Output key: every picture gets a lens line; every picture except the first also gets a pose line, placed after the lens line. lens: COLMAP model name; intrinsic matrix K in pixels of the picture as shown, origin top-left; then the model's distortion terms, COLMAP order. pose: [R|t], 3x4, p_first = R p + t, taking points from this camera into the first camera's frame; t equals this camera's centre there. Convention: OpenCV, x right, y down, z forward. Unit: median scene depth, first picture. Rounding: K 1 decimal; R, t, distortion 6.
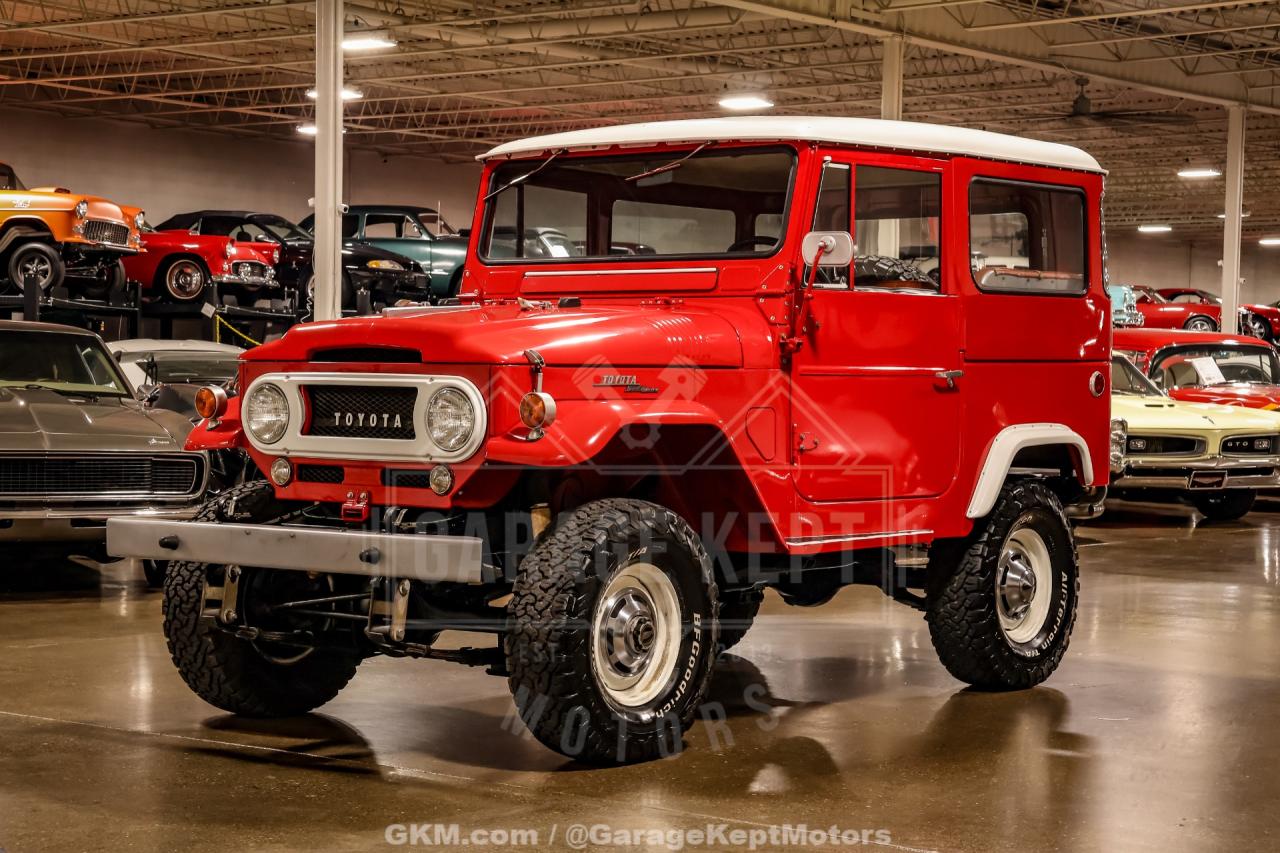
lens RADIAL K [[2465.5, 0, 633.9], [0, 2465.5, 418.1], [0, 0, 1]] dist [0.288232, -0.033308]
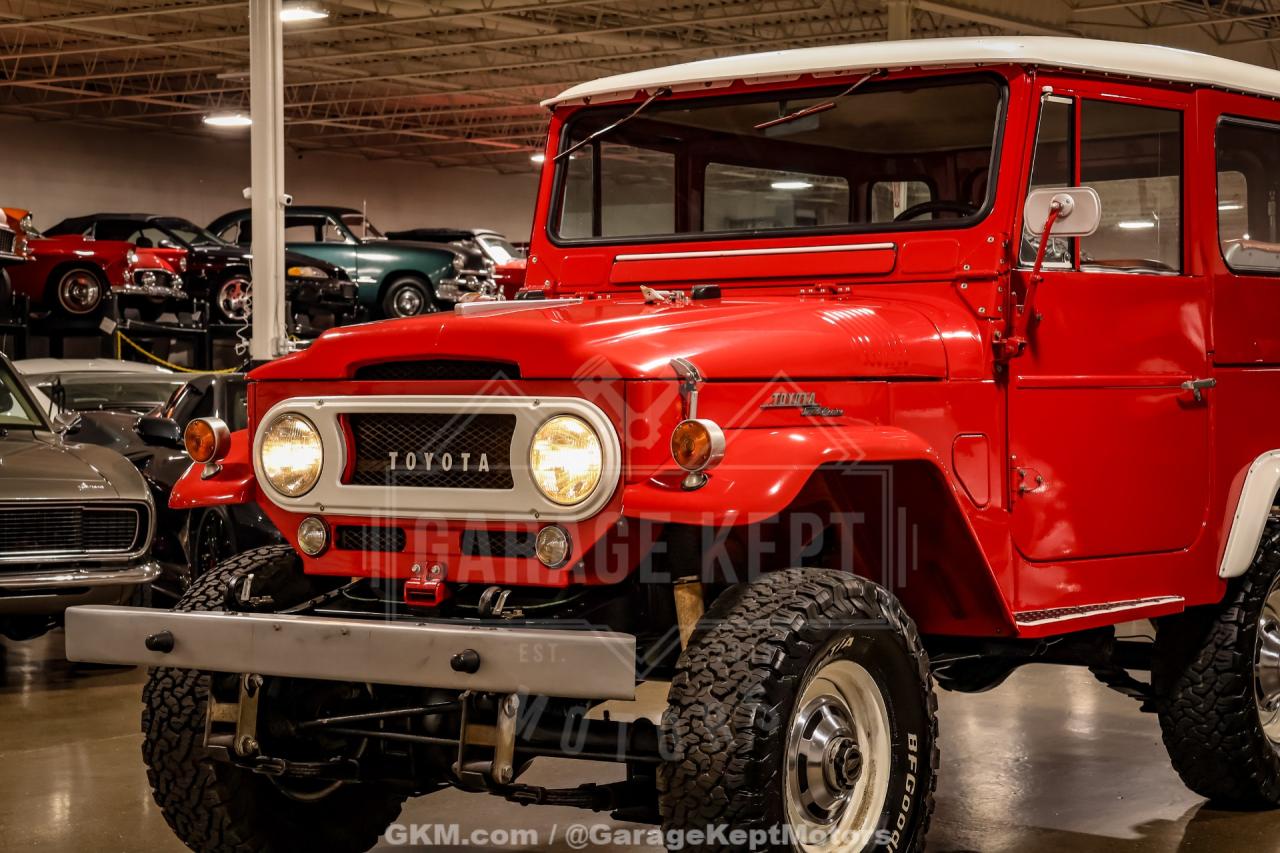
lens RADIAL K [[2608.2, 0, 640.3], [0, 2608.2, 429.4], [0, 0, 1]] dist [0.322427, 0.004679]
pose [[0.999164, -0.016573, 0.037362, -0.067932], [0.016676, 0.999858, -0.002446, -0.004954], [-0.037316, 0.003067, 0.999299, 0.219948]]
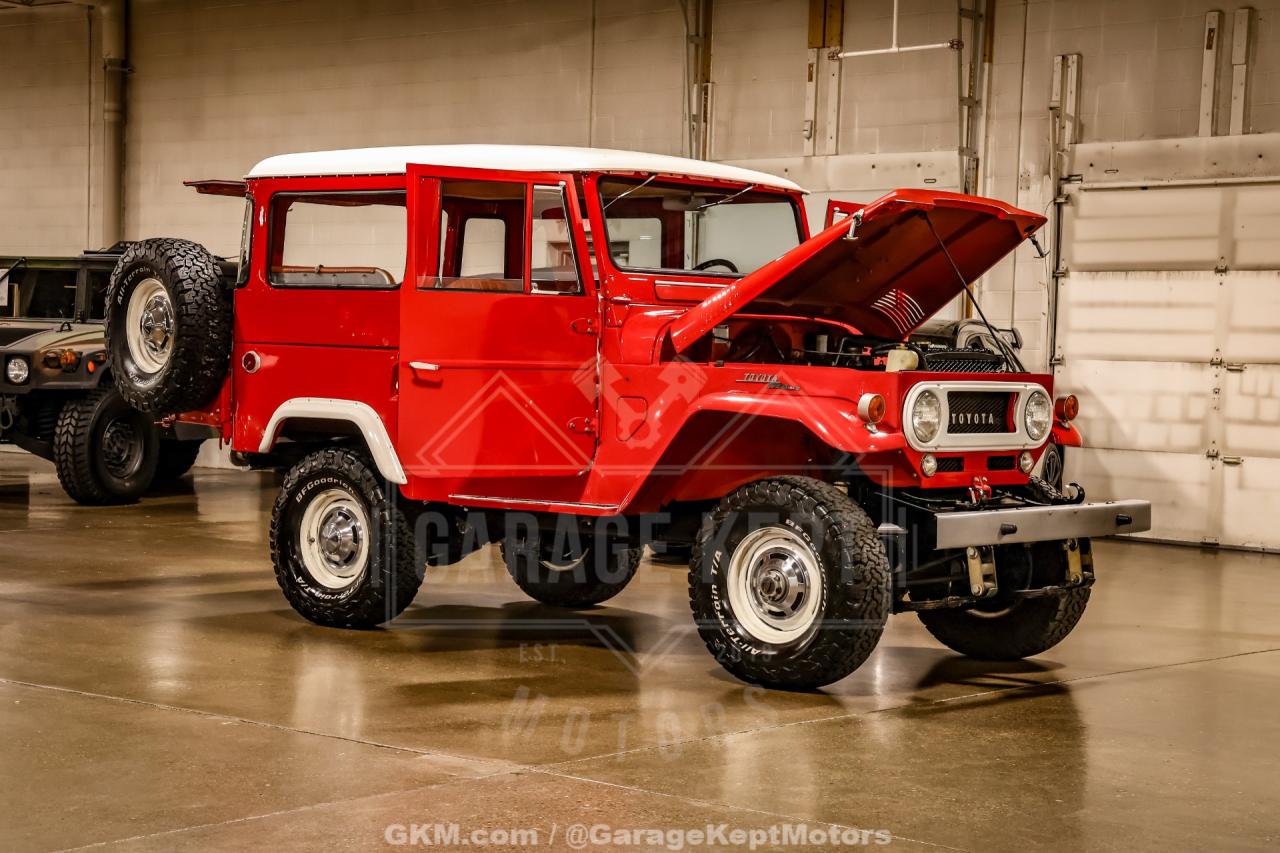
lens RADIAL K [[2420.0, 0, 641.9], [0, 2420.0, 426.0], [0, 0, 1]] dist [0.226911, 0.515834]
pose [[0.032656, -0.043755, 0.998508, -1.163776], [-0.007038, 0.999006, 0.044007, -0.042025], [-0.999442, -0.008464, 0.032316, 0.982841]]
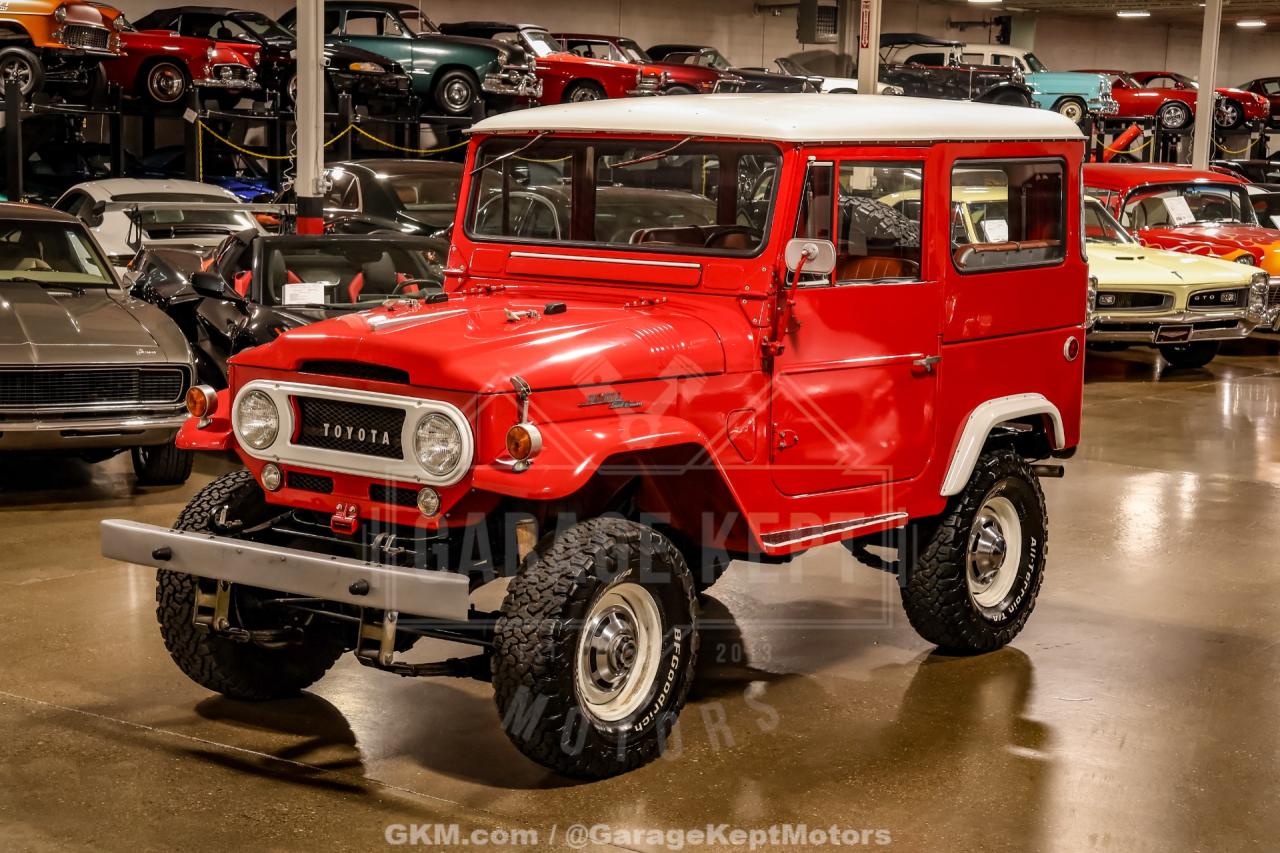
lens RADIAL K [[2420.0, 0, 641.9], [0, 2420.0, 426.0], [0, 0, 1]] dist [0.226911, 0.515834]
pose [[0.999875, 0.008797, 0.013115, -0.002870], [-0.010156, 0.994165, 0.107391, -0.096804], [-0.012094, -0.107511, 0.994130, 0.004997]]
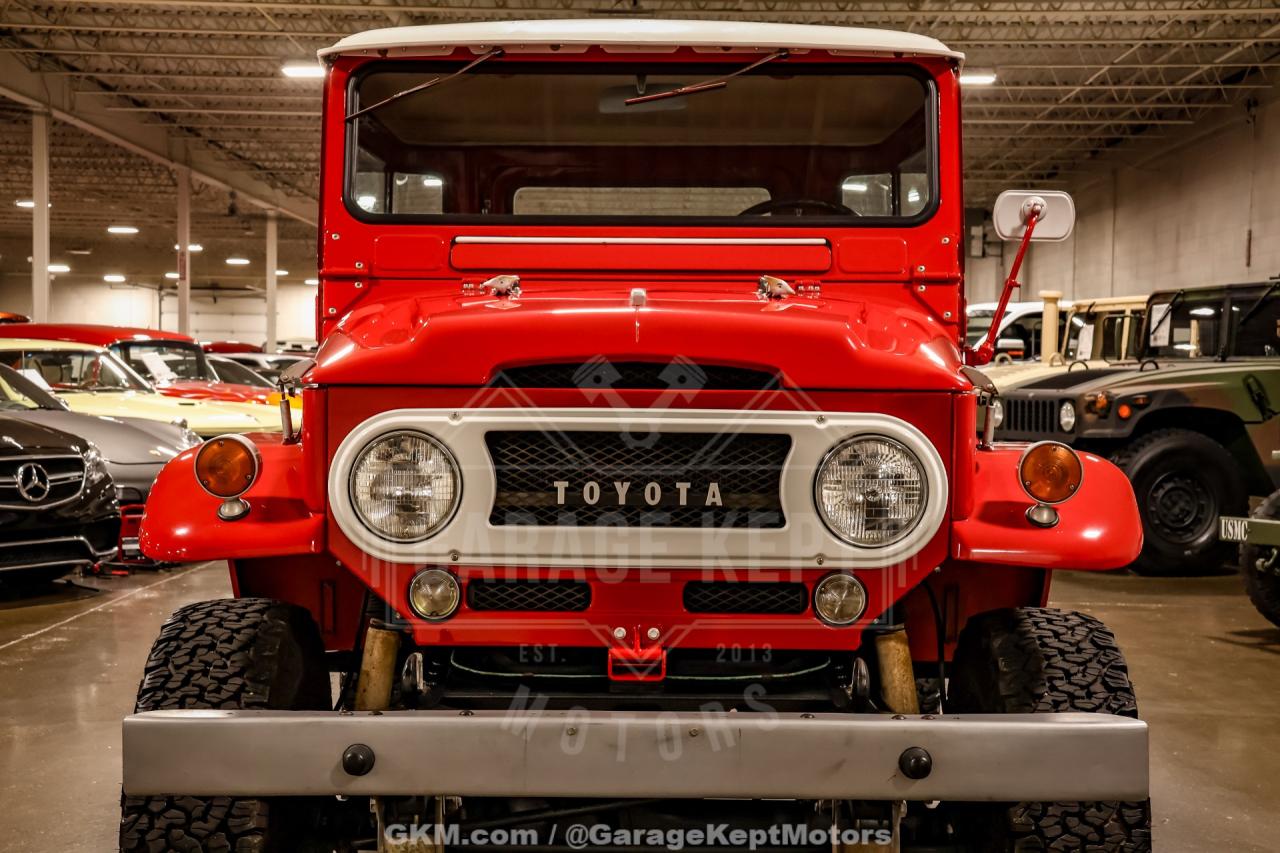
lens RADIAL K [[2081.2, 0, 640.0], [0, 2081.2, 426.5], [0, 0, 1]] dist [0.183169, 0.157690]
pose [[0.793065, -0.021479, 0.608758, -0.338910], [0.013371, 0.999751, 0.017855, -0.019482], [-0.608990, -0.006021, 0.793155, 0.552263]]
